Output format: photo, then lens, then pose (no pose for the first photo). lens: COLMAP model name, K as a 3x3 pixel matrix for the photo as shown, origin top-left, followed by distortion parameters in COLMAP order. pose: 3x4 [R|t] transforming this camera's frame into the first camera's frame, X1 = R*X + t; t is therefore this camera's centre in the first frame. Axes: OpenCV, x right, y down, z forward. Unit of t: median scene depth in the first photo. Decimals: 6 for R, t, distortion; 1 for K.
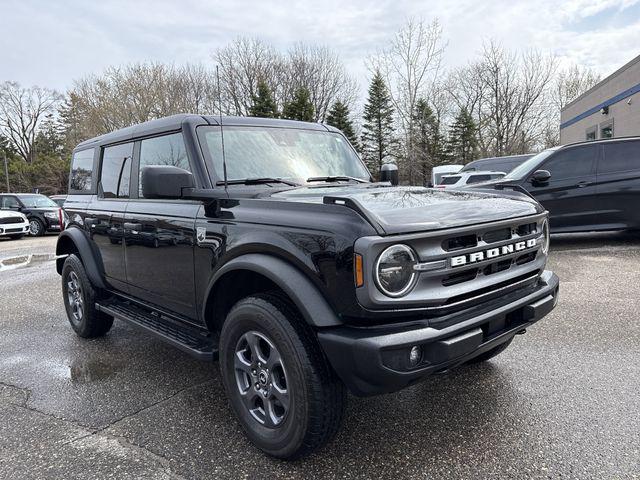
lens RADIAL K [[488.8, 0, 318.9], [0, 488.8, 240.4], [0, 0, 1]] dist [0.035204, -0.022488]
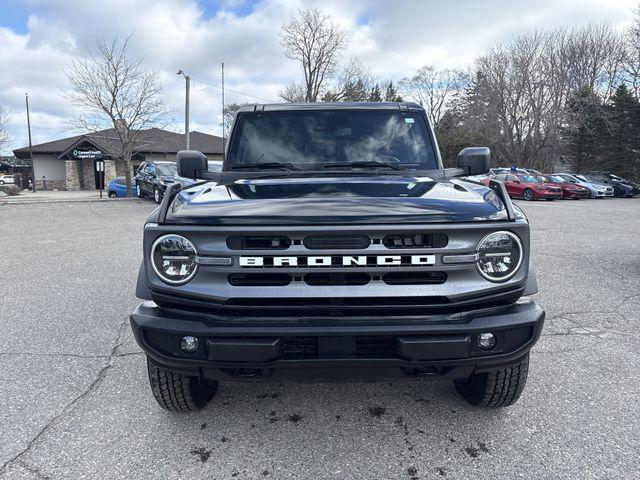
lens RADIAL K [[488.8, 0, 332.7], [0, 488.8, 247.8], [0, 0, 1]] dist [0.035204, -0.022488]
pose [[0.735336, 0.141516, -0.662763, 0.897715], [-0.098047, 0.989881, 0.102580, -0.083678], [0.670573, -0.010449, 0.741770, 0.375076]]
